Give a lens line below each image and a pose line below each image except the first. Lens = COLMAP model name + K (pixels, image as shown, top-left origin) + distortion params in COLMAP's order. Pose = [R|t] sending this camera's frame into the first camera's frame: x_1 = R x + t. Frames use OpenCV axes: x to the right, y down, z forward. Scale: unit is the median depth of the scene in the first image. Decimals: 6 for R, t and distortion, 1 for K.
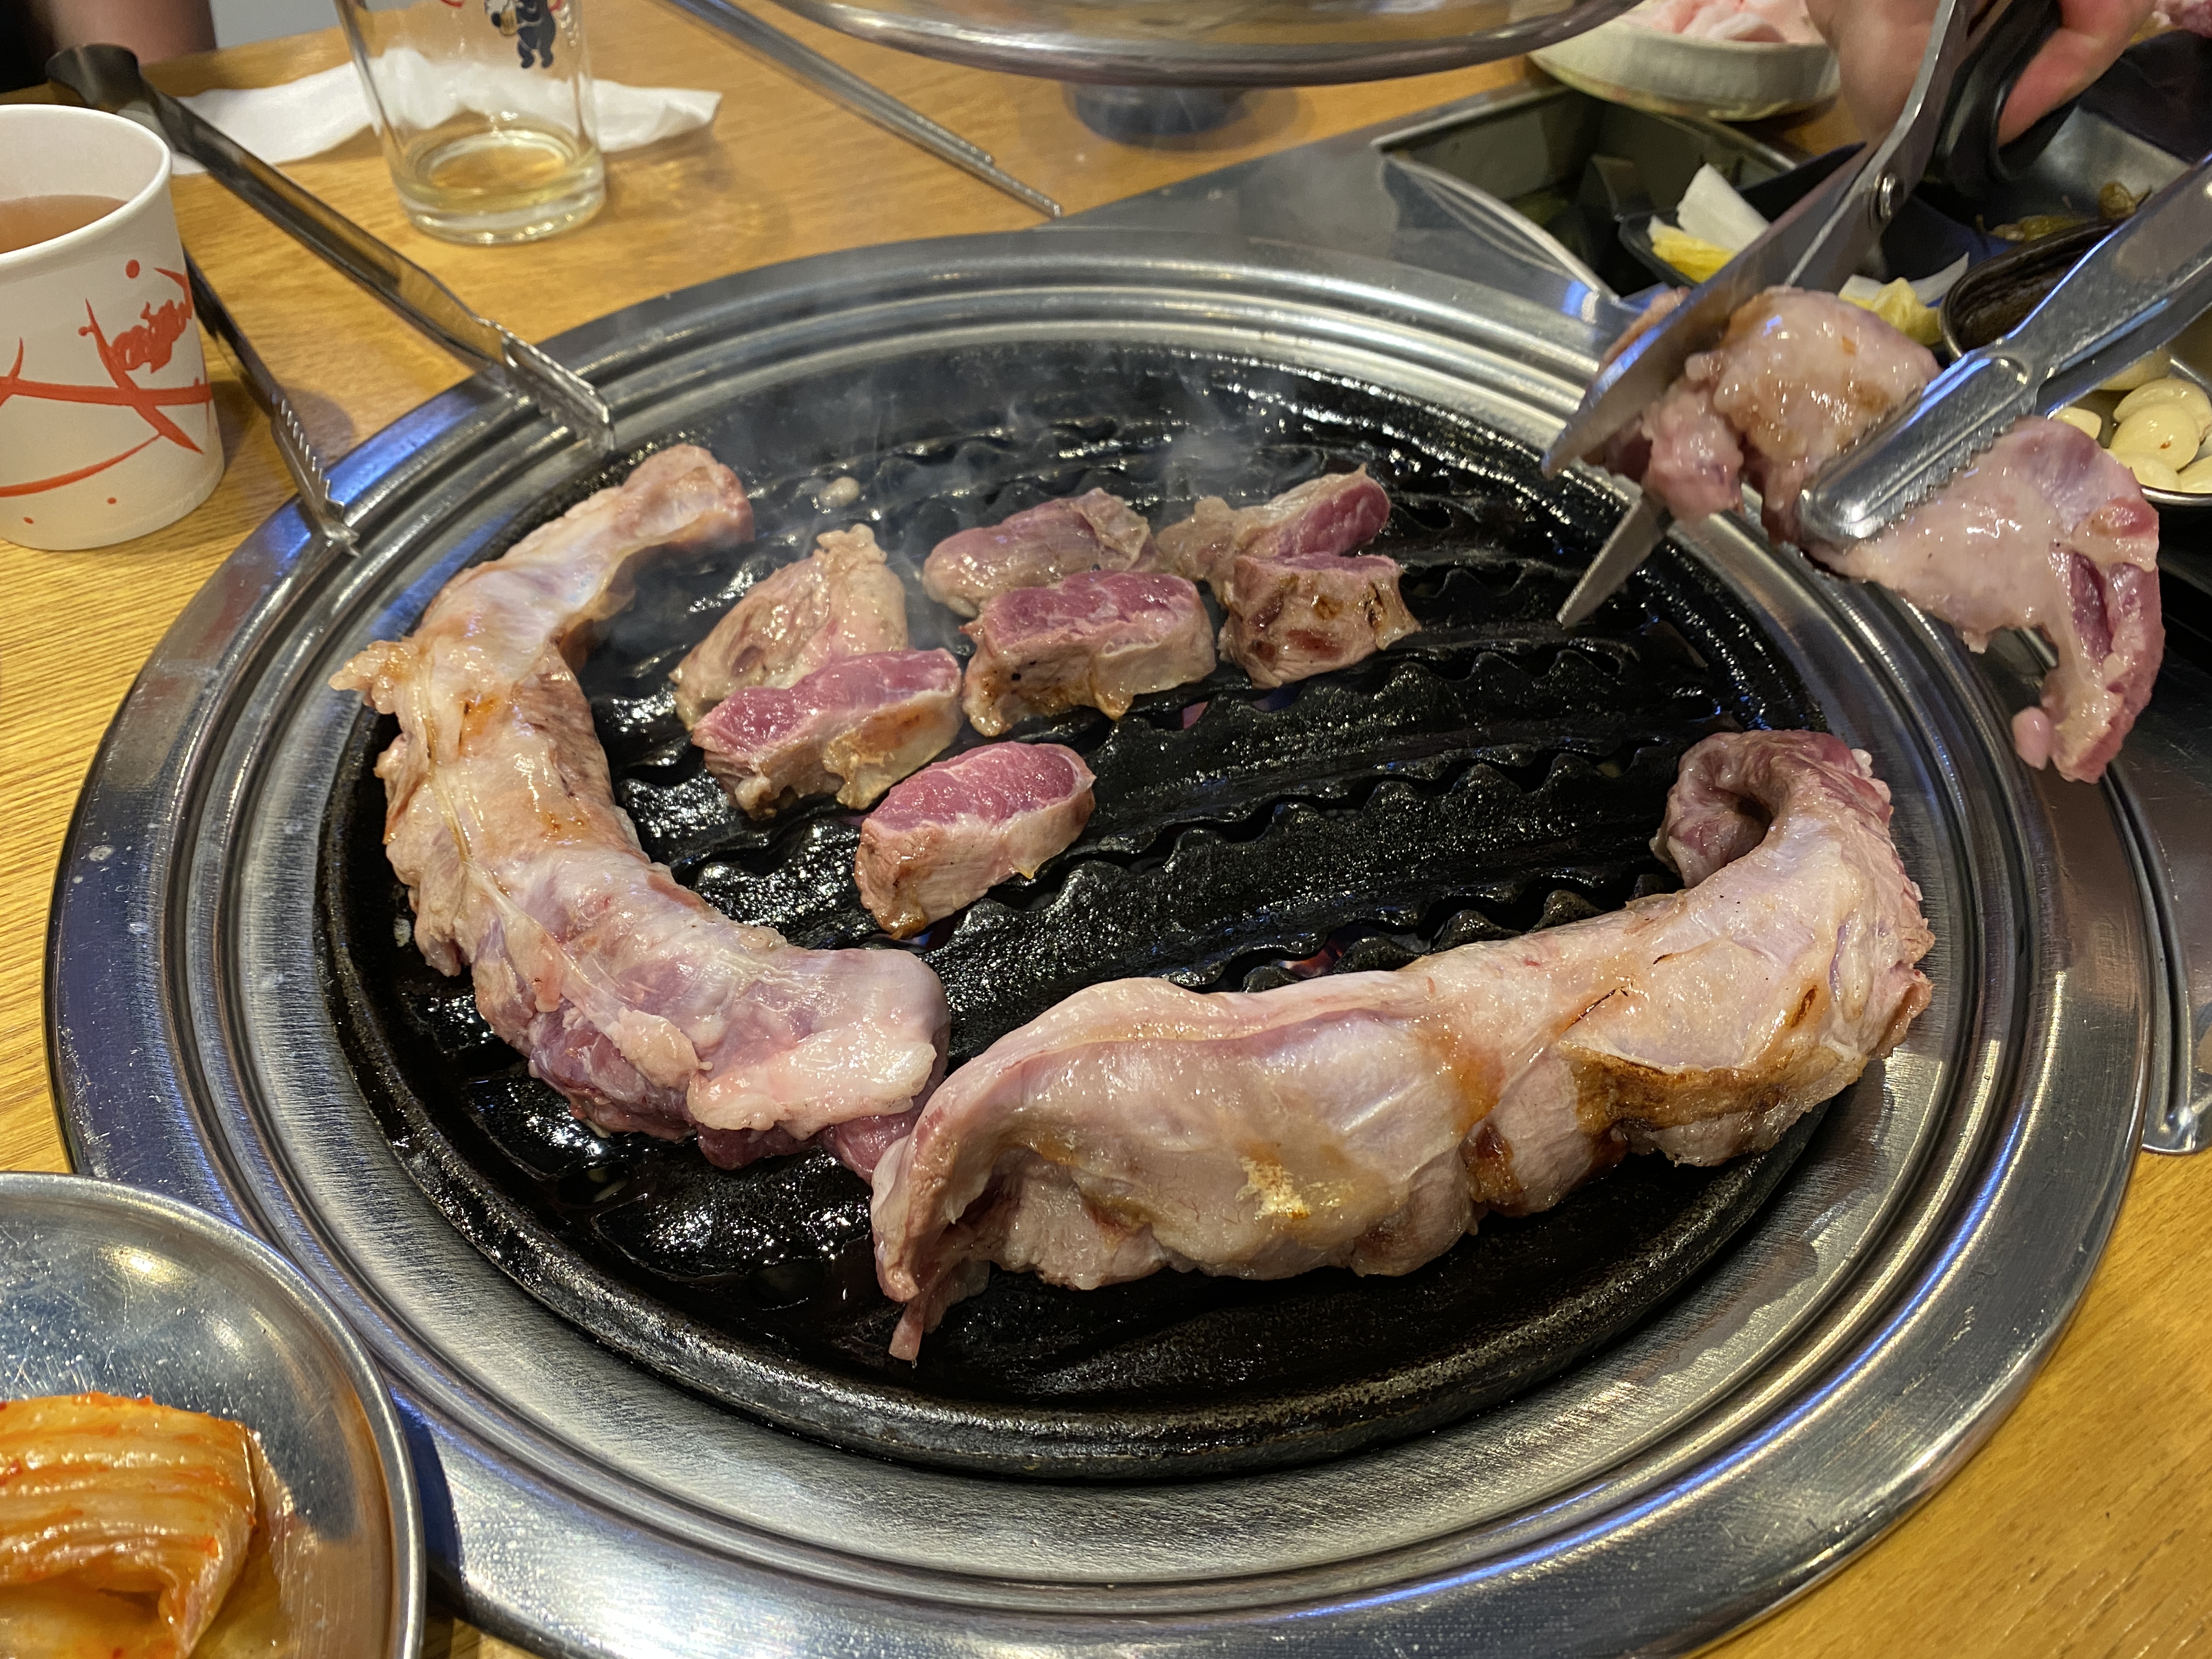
lens RADIAL K [[1642.8, 0, 1105.0], [0, 1642.8, 839.8], [0, 0, 1]] dist [0.002002, -0.001716]
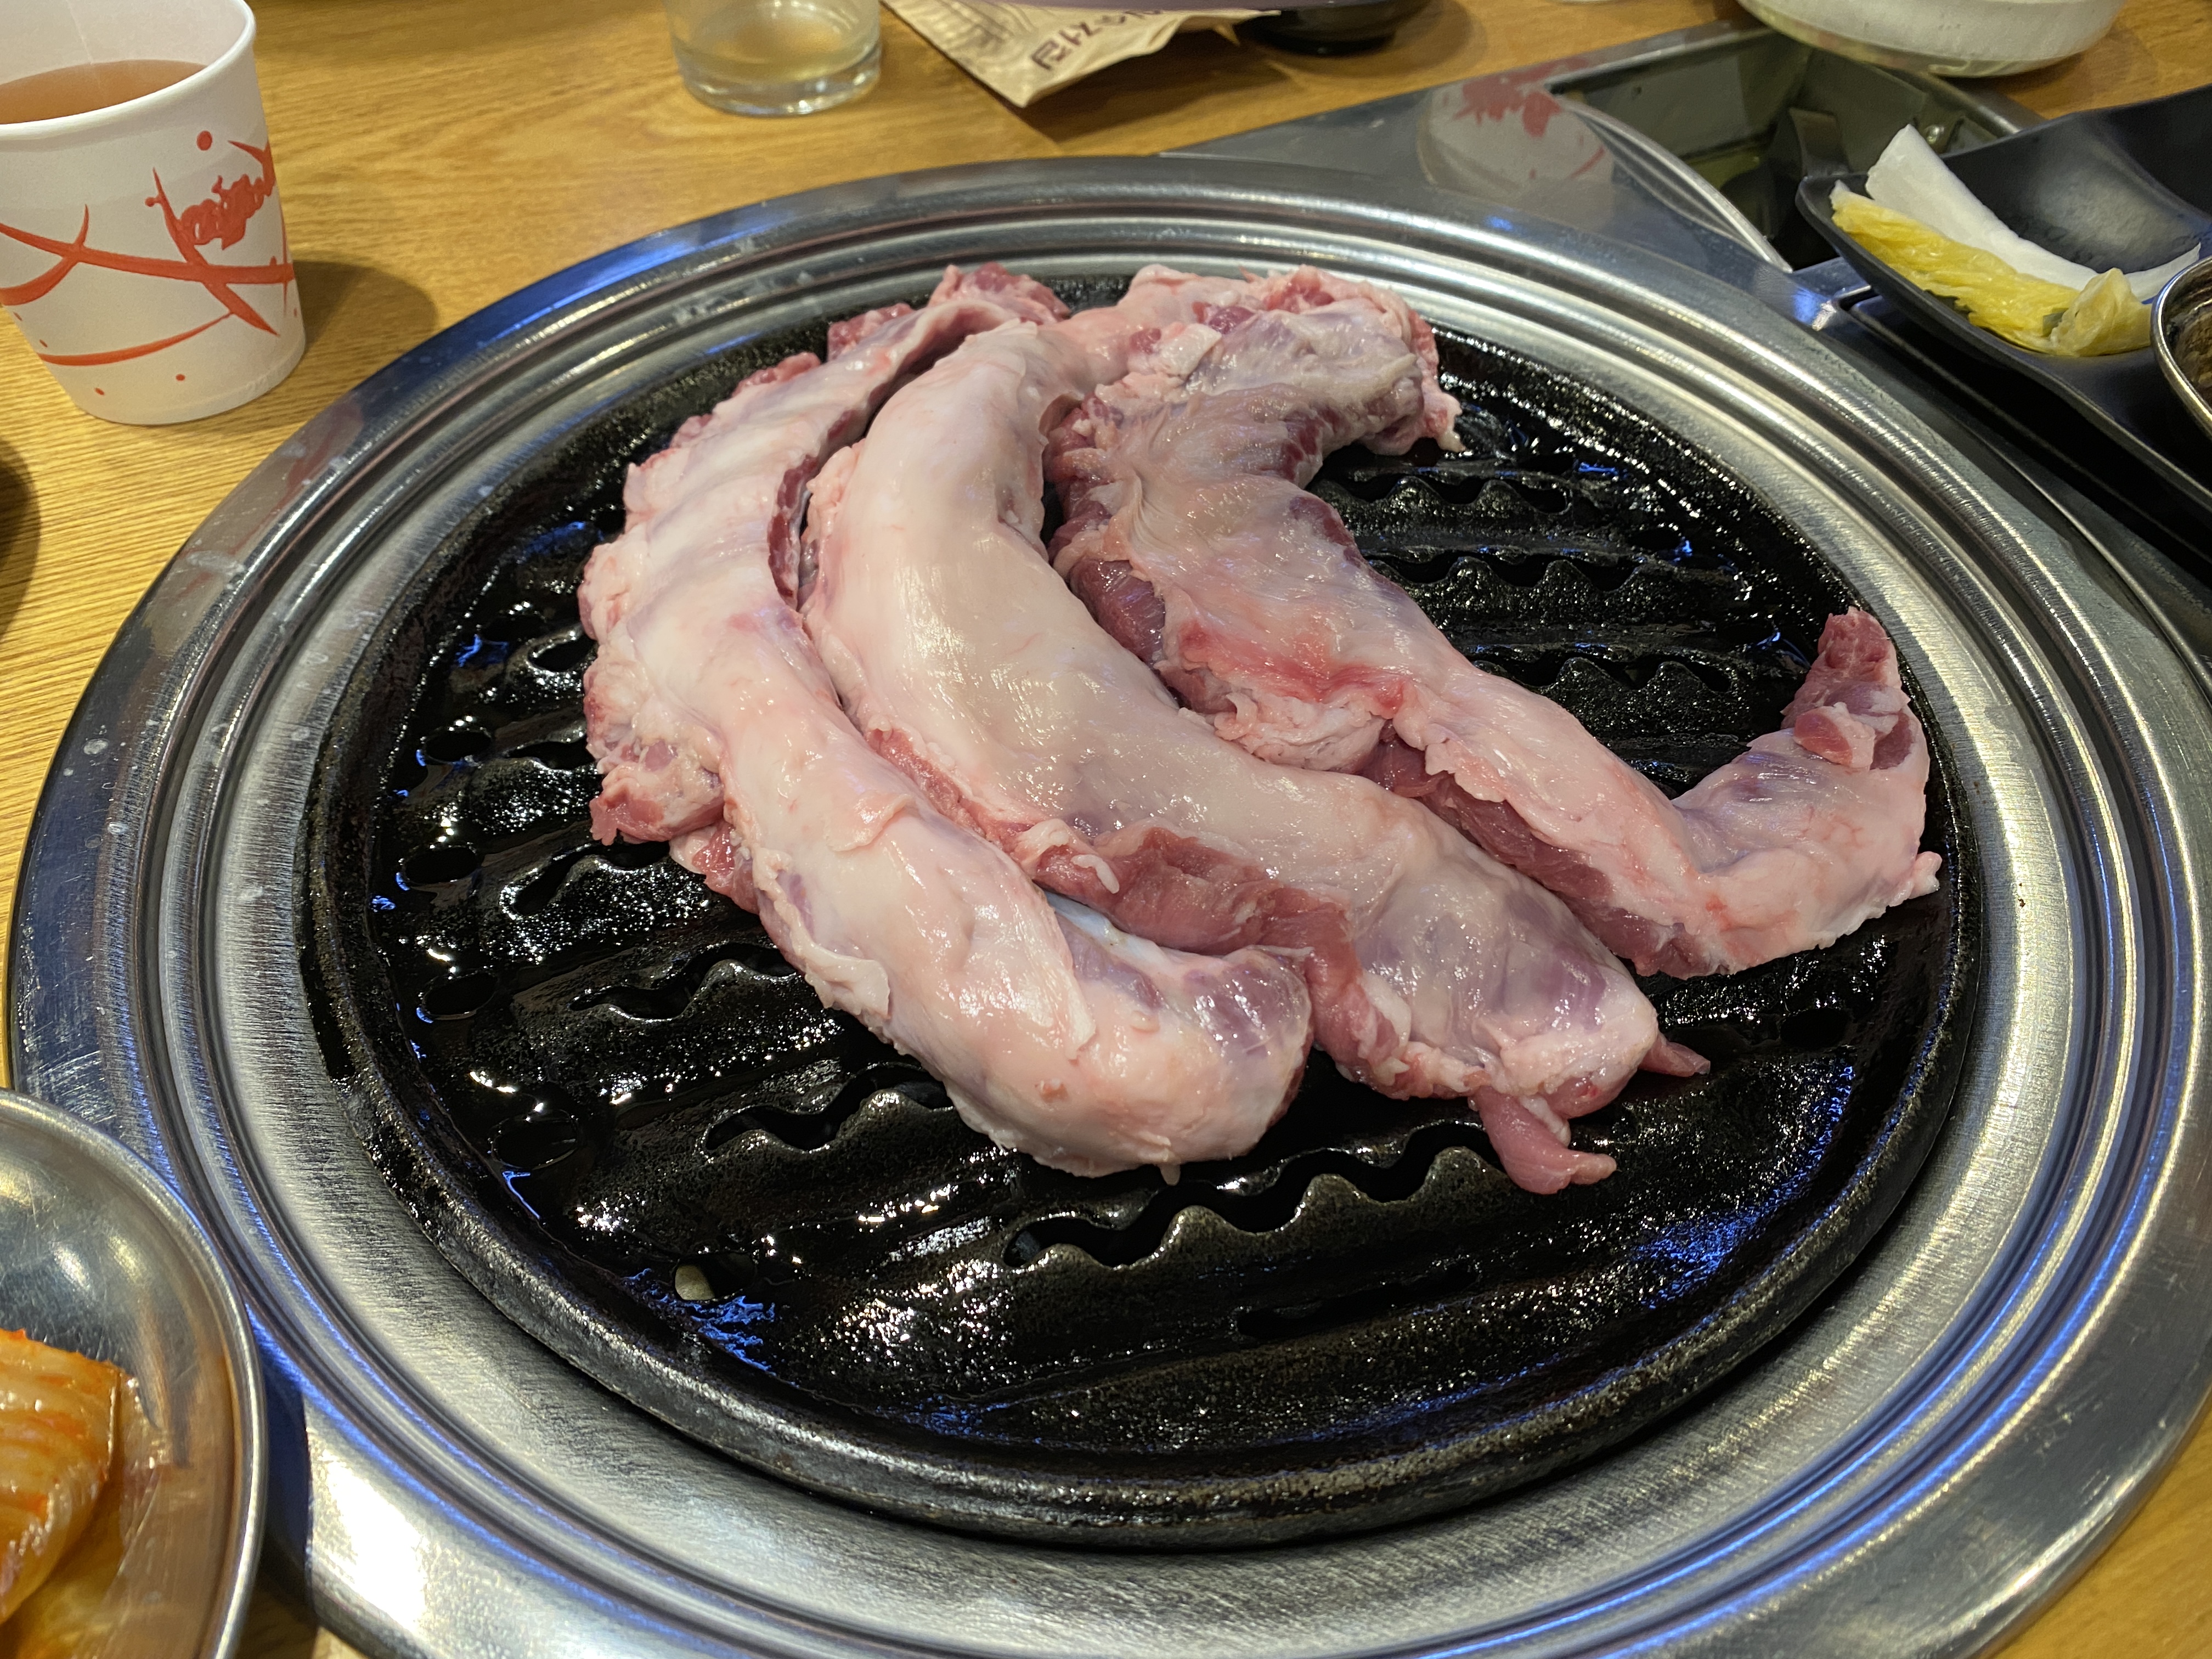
lens RADIAL K [[1642.8, 0, 1105.0], [0, 1642.8, 839.8], [0, 0, 1]] dist [0.002002, -0.001716]
pose [[0.991086, 0.096171, -0.092195, 0.080803], [-0.092347, 0.994715, 0.044889, -0.036753], [0.096025, -0.035975, 0.994729, 0.085713]]
